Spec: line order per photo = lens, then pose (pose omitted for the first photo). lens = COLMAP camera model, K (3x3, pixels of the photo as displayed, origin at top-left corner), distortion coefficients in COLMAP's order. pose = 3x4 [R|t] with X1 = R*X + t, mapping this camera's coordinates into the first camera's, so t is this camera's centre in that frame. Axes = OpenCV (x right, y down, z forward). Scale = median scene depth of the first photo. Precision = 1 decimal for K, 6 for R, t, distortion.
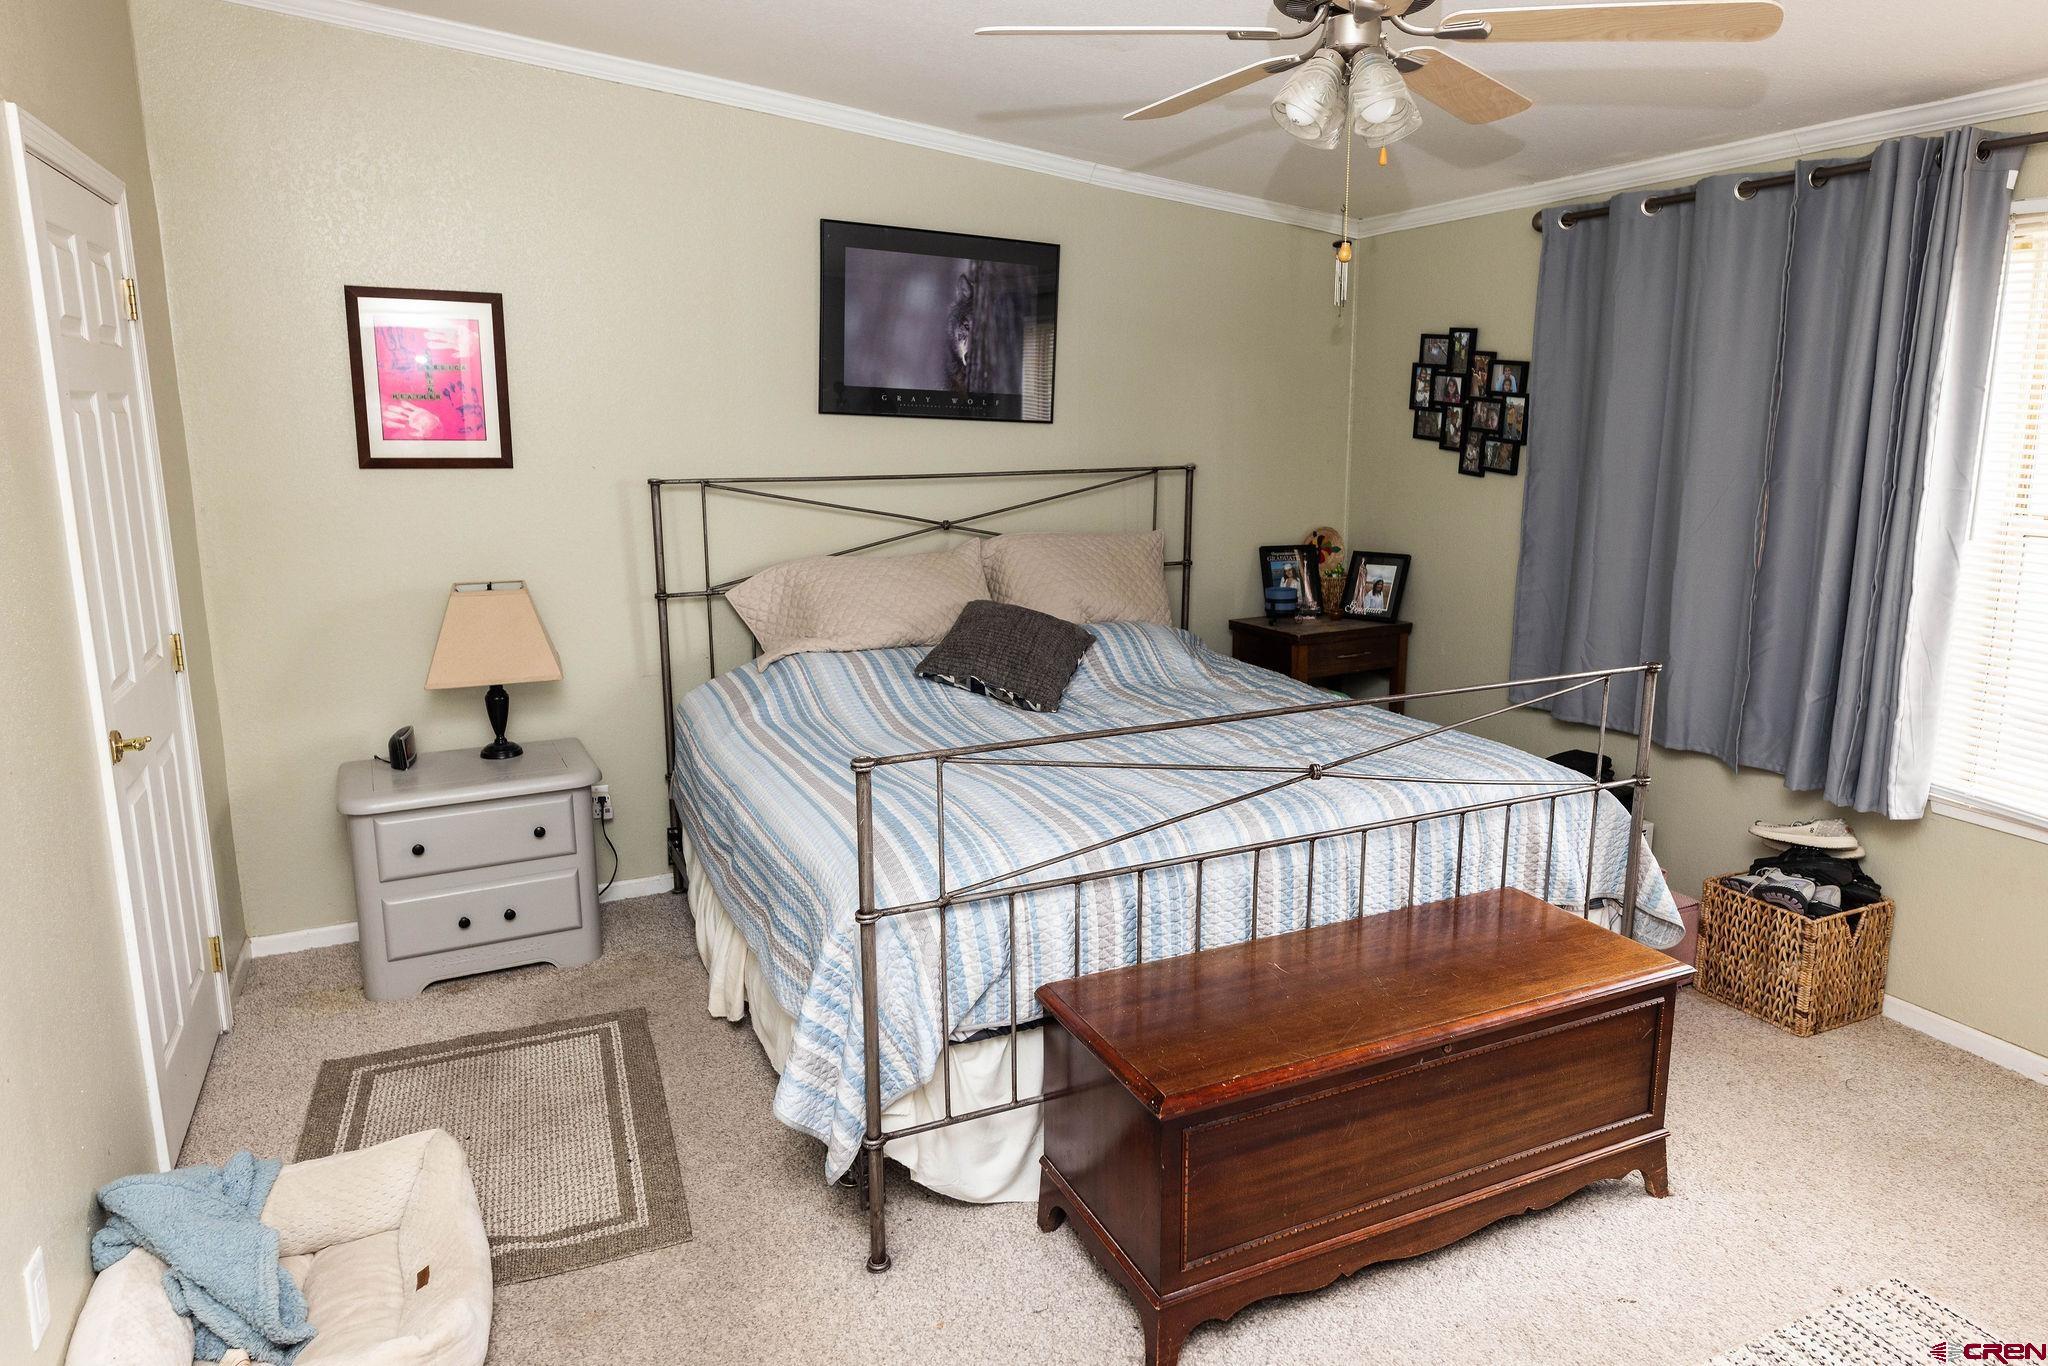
lens RADIAL K [[1314.3, 0, 1027.4], [0, 1314.3, 680.1], [0, 0, 1]] dist [0.002927, 0.000097]
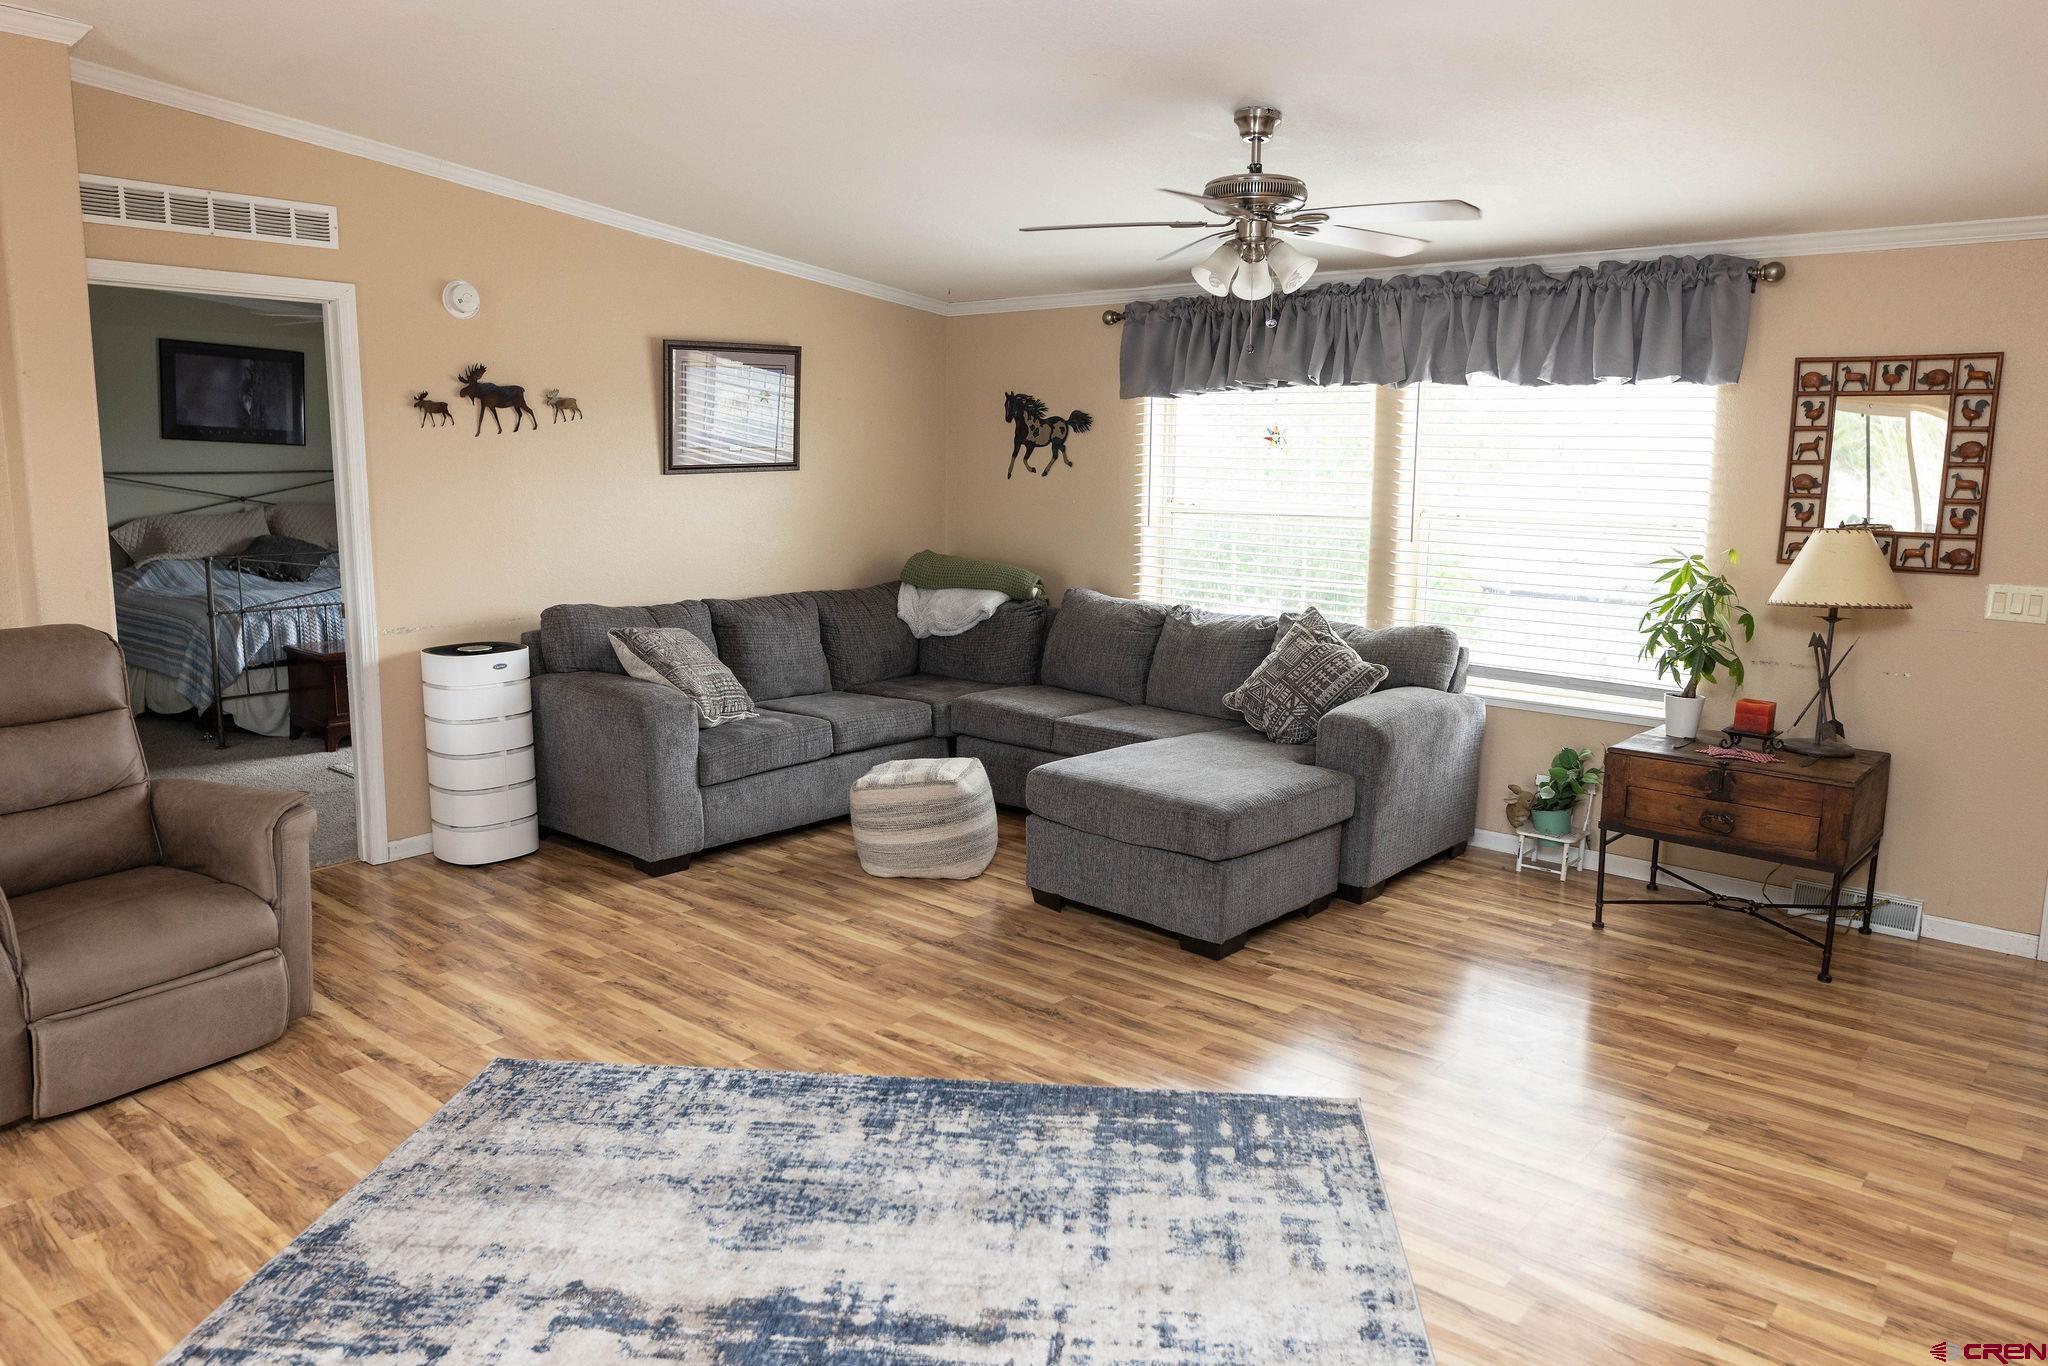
lens RADIAL K [[1369.8, 0, 1033.4], [0, 1369.8, 668.9], [0, 0, 1]] dist [0.001820, 0.001026]
pose [[0.901118, -0.048760, 0.430824, 0.109305], [0.066868, 0.997397, -0.026979, 0.274837], [-0.428387, 0.053119, 0.902032, -1.347146]]
